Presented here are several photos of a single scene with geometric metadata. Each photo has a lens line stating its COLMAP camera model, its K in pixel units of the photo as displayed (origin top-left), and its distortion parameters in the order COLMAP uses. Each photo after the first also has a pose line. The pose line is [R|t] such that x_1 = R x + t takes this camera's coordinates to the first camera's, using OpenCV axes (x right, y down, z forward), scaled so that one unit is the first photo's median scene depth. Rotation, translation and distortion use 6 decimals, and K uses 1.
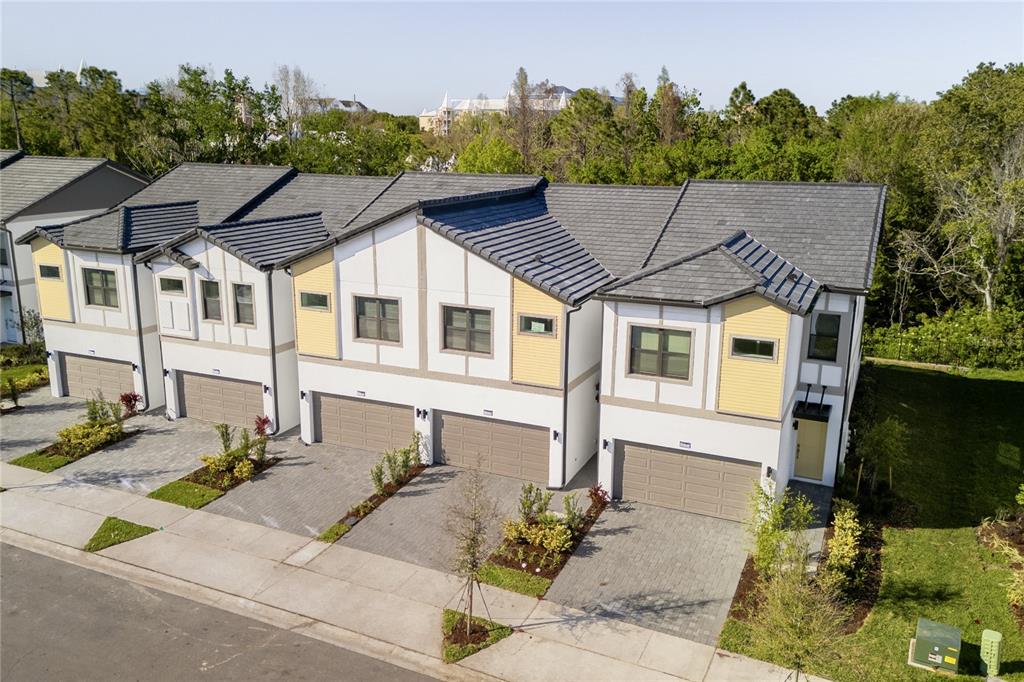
lens RADIAL K [[835.5, 0, 512.0], [0, 835.5, 320.8], [0, 0, 1]] dist [0.009918, 0.000811]
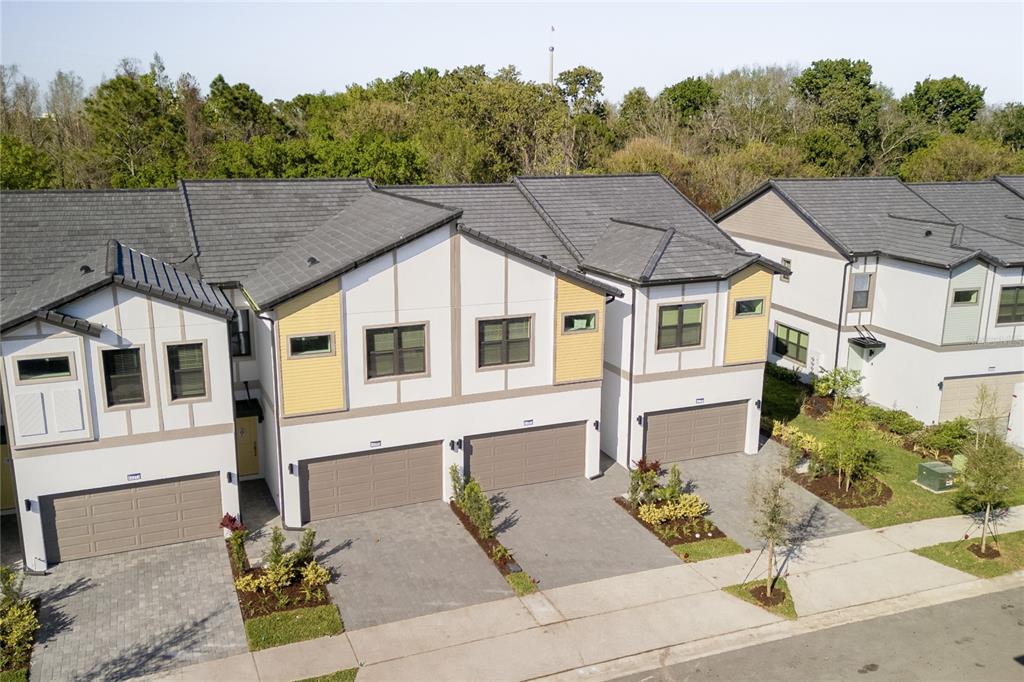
lens RADIAL K [[869.7, 0, 512.0], [0, 869.7, 341.0], [0, 0, 1]] dist [0.012627, 0.008941]
pose [[0.685713, -0.178315, 0.705692, -0.734308], [0.159362, 0.982784, 0.093481, -0.079619], [-0.710212, 0.048359, 0.702325, 0.301762]]
